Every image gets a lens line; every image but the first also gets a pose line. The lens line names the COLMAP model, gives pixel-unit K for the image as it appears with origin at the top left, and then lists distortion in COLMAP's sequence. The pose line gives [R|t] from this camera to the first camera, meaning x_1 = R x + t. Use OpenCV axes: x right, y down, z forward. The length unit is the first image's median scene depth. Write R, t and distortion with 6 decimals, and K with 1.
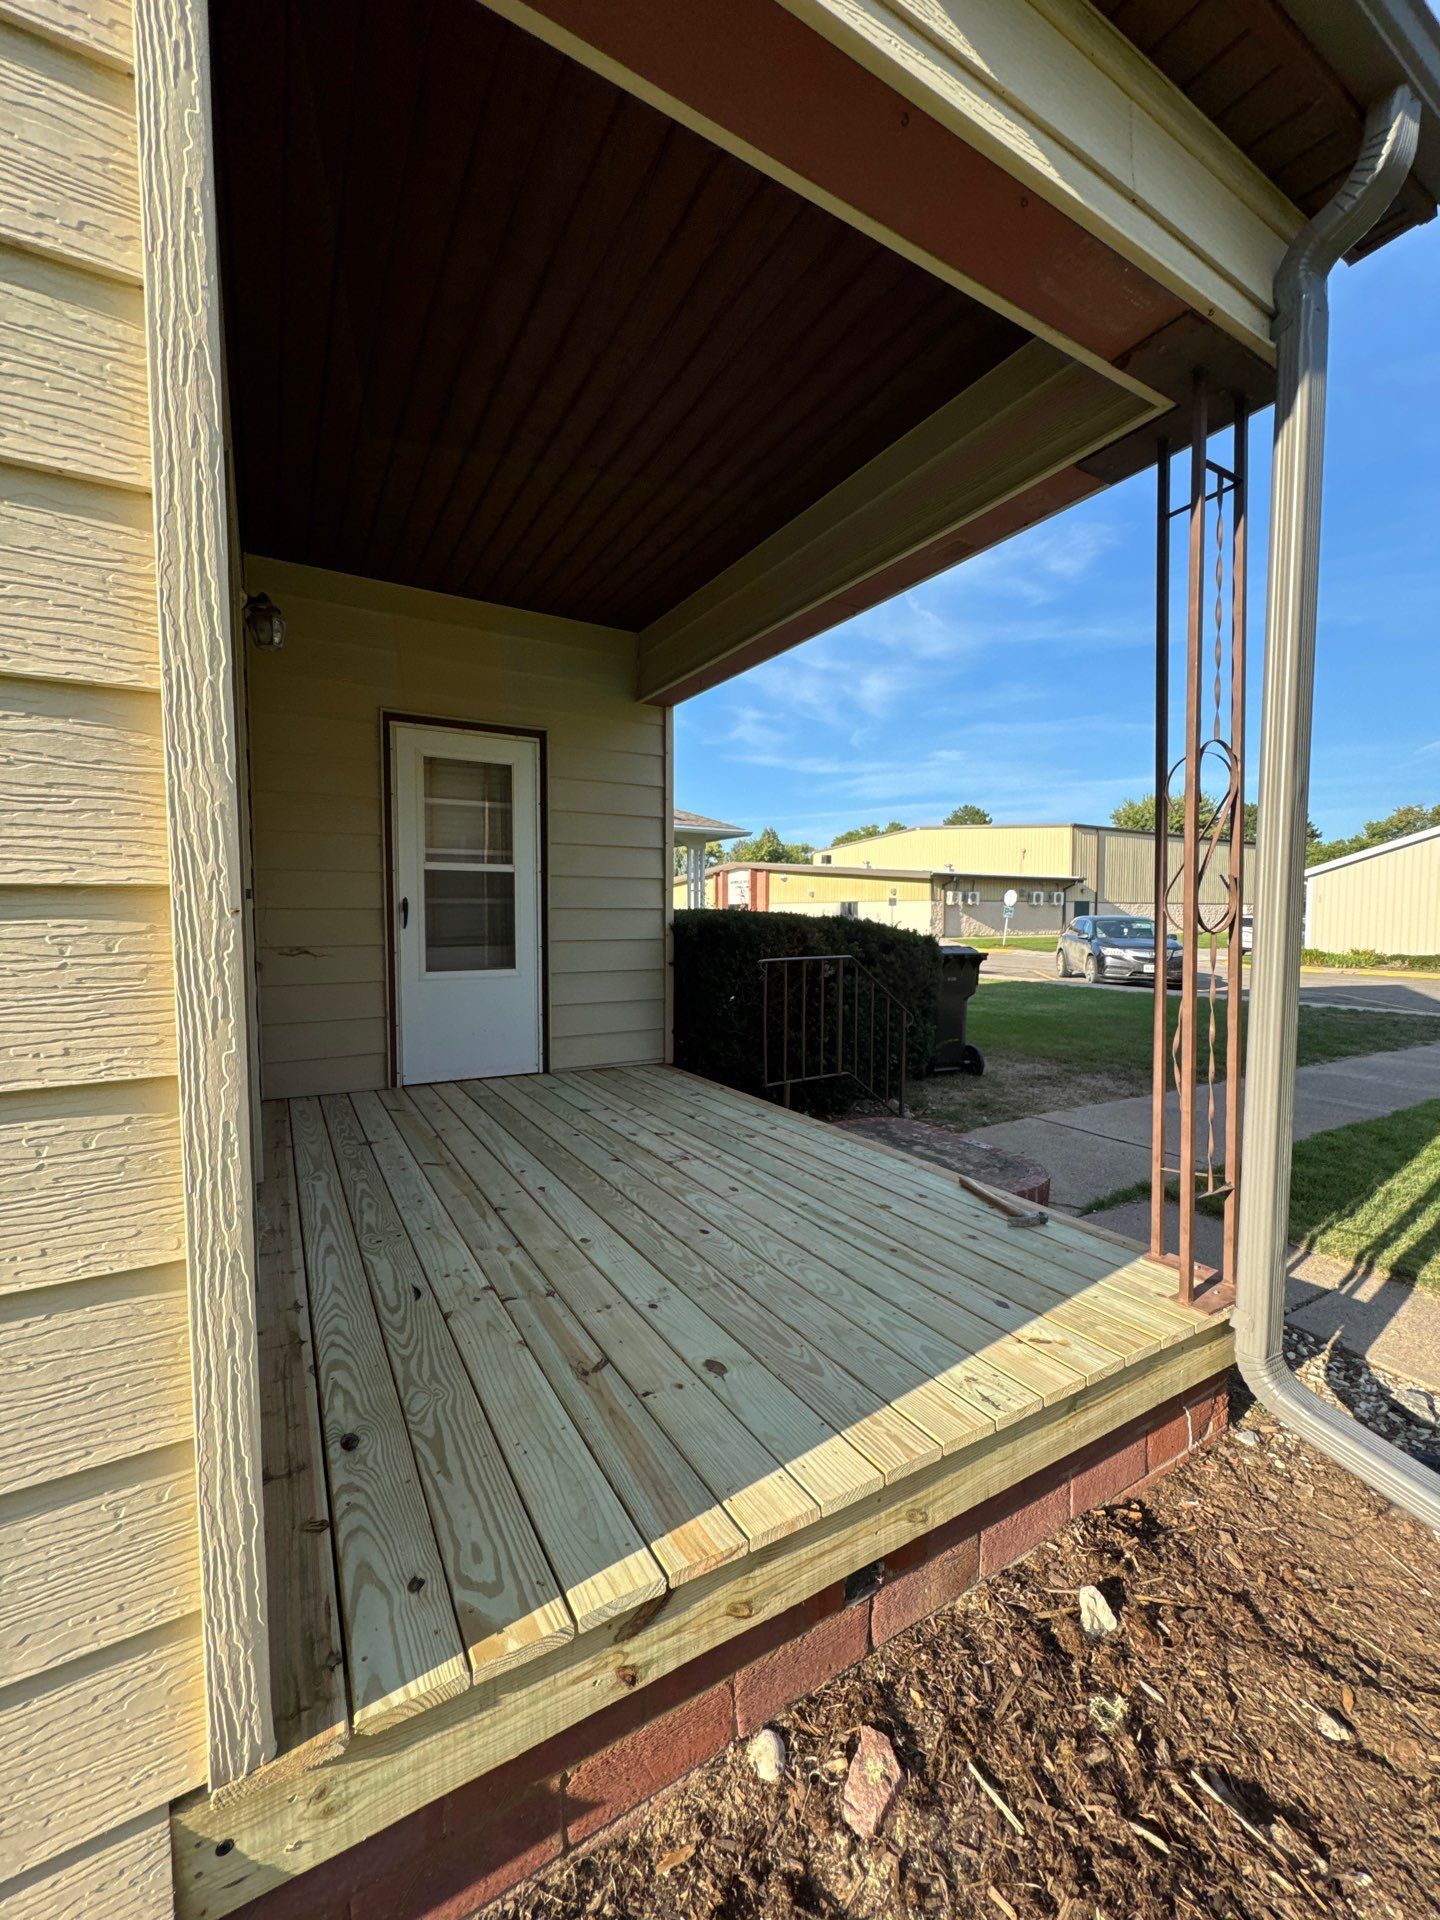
lens RADIAL K [[760.4, 0, 717.2], [0, 760.4, 959.0], [0, 0, 1]] dist [-0.005656, 0.001172]
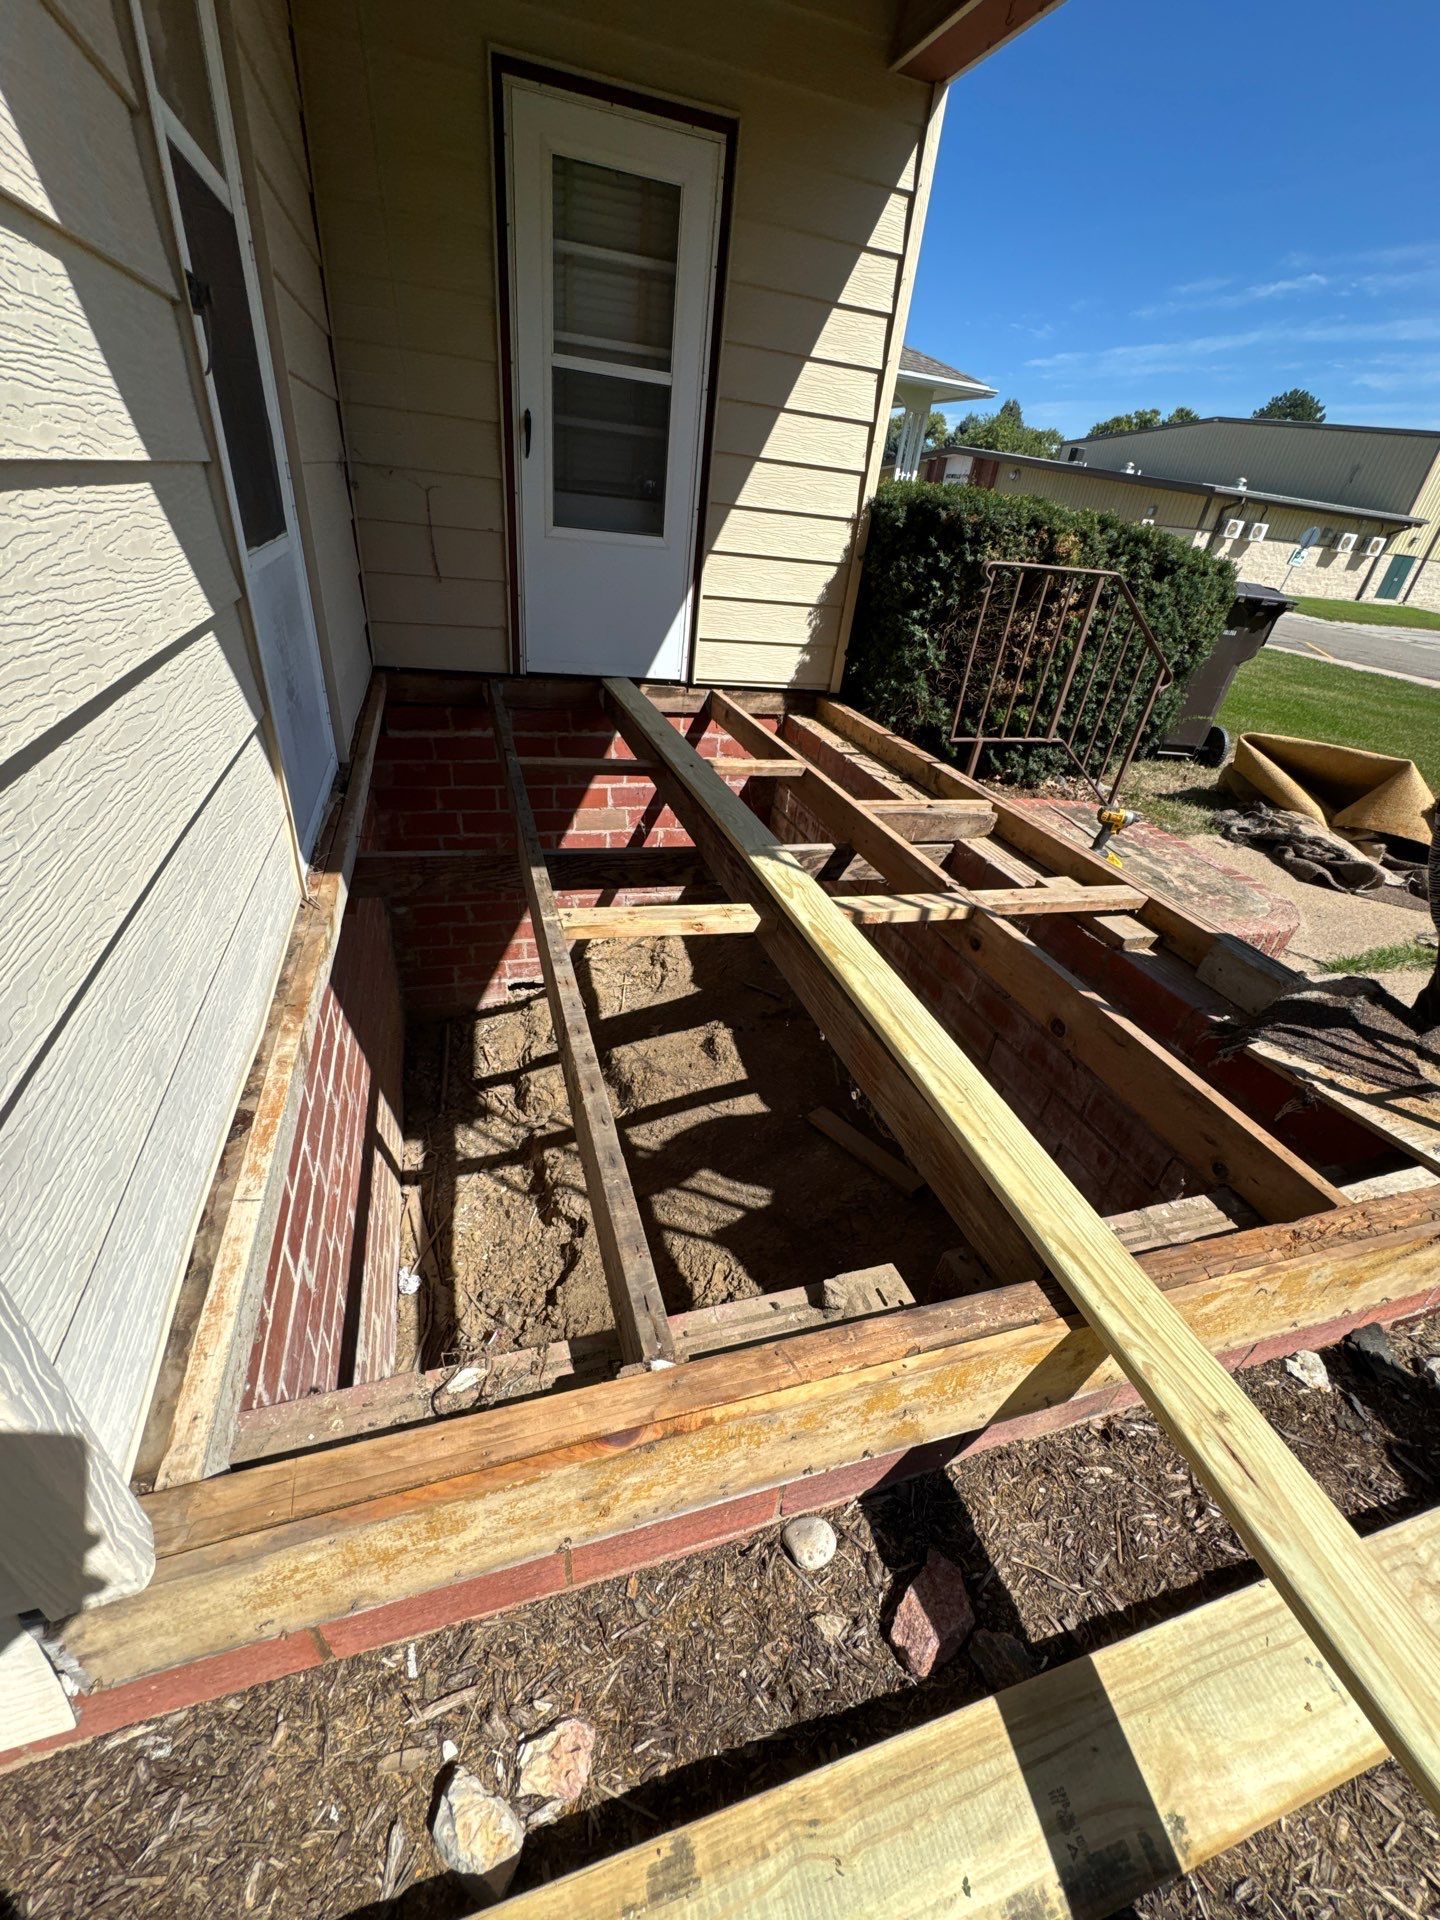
lens RADIAL K [[760.4, 0, 719.0], [0, 760.4, 958.9], [0, 0, 1]] dist [-0.005656, 0.001172]
pose [[0.969484, 0.201379, -0.139815, -0.027167], [-0.114352, 0.875928, 0.468695, 0.052034], [0.216853, -0.438403, 0.872225, 0.339773]]
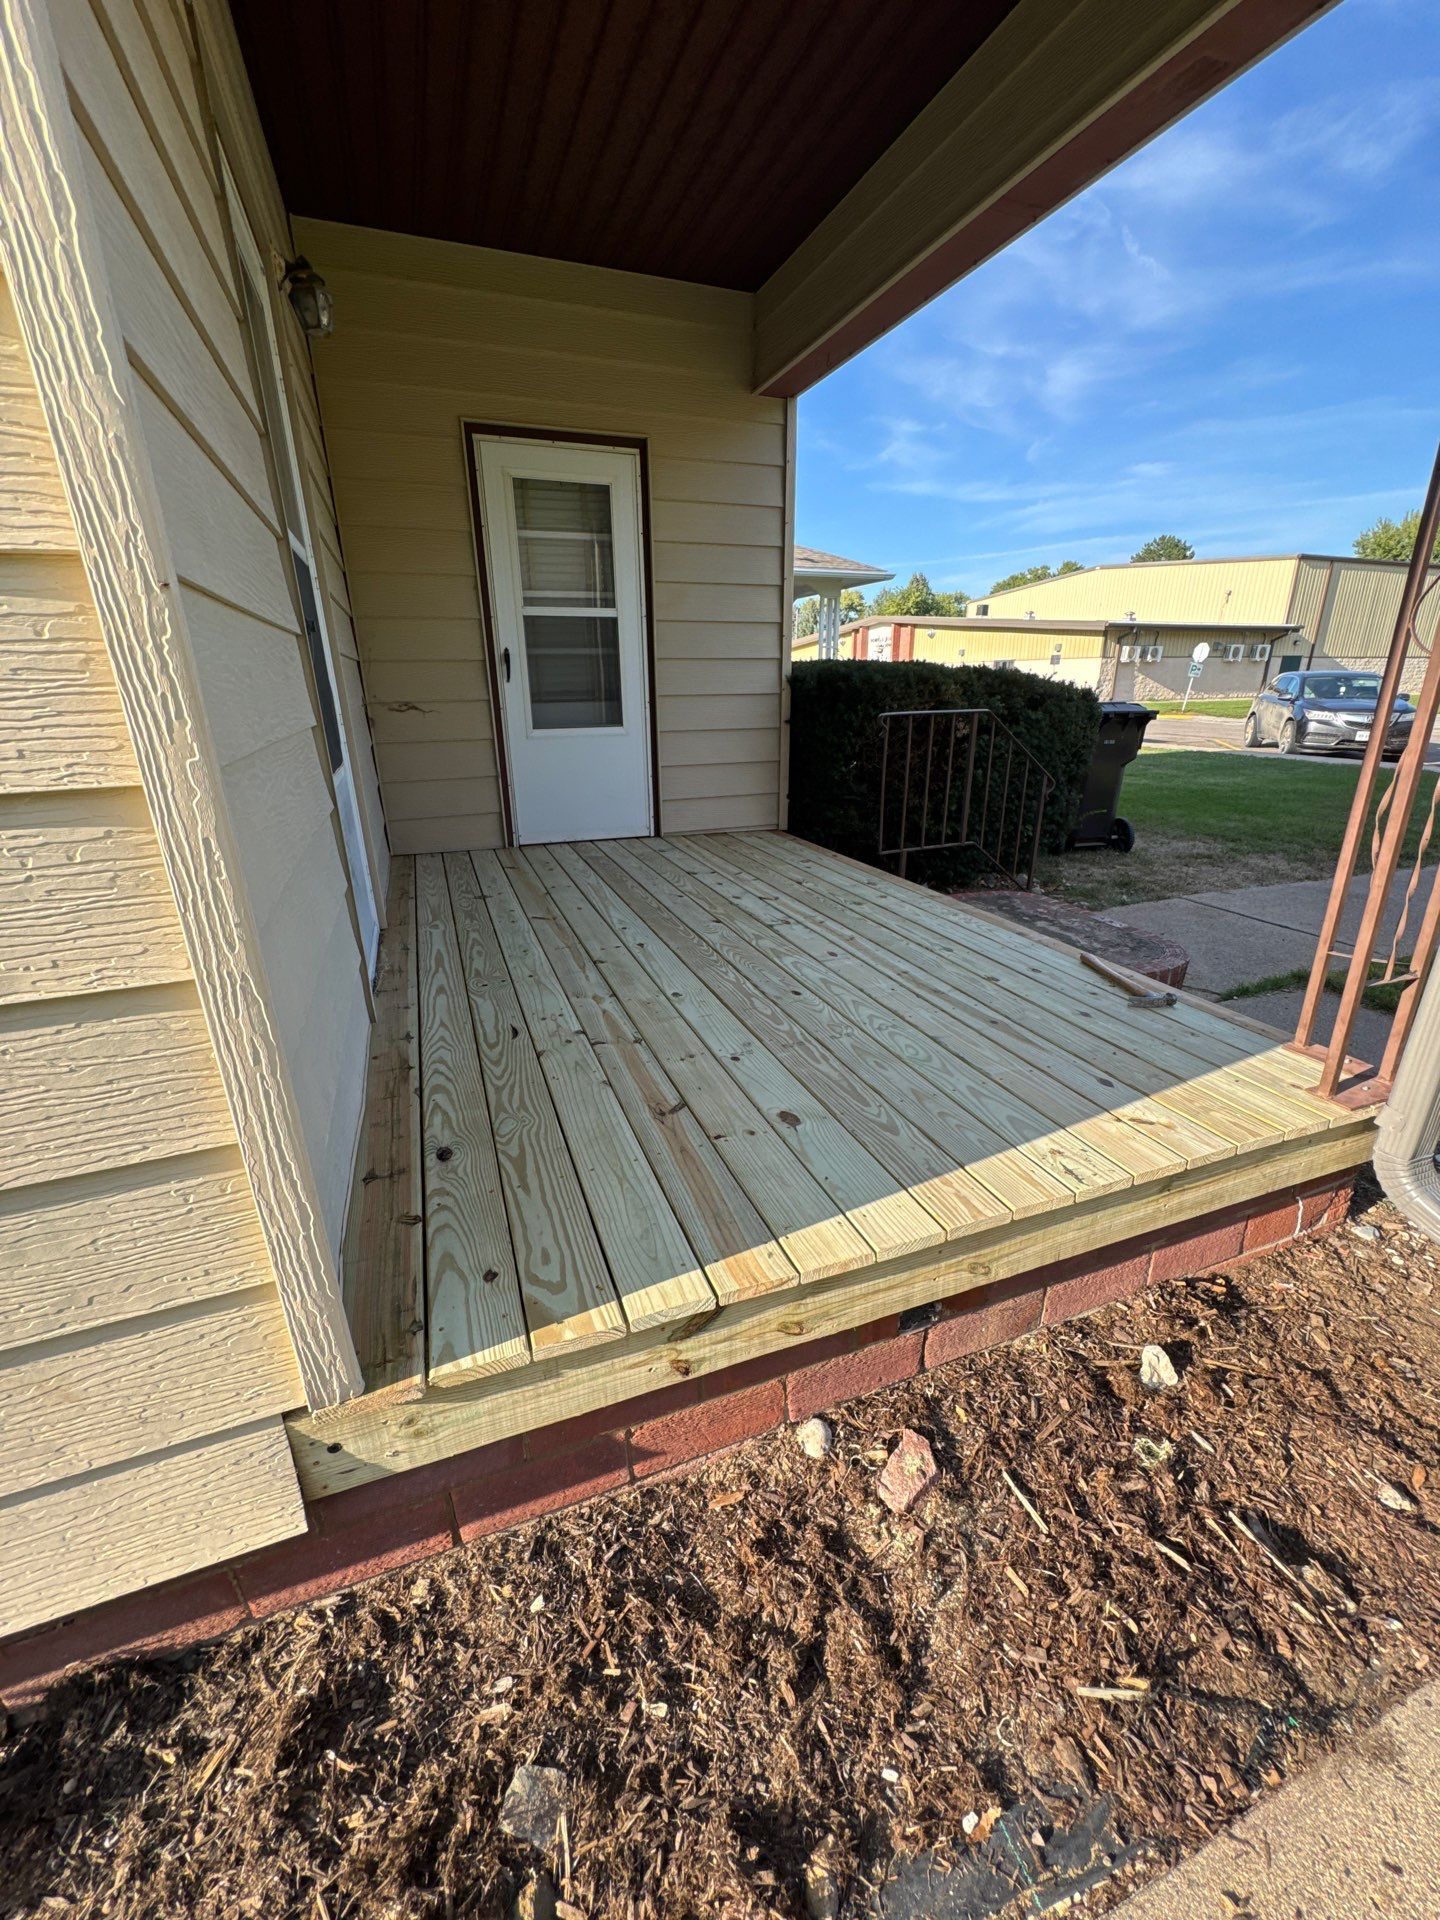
lens RADIAL K [[760.4, 0, 718.8], [0, 760.4, 955.8], [0, 0, 1]] dist [-0.005656, 0.001172]
pose [[0.986046, 0.045981, -0.160000, 0.050309], [0.001820, 0.958064, 0.286549, 0.038869], [0.166466, -0.282841, 0.944611, 0.086724]]
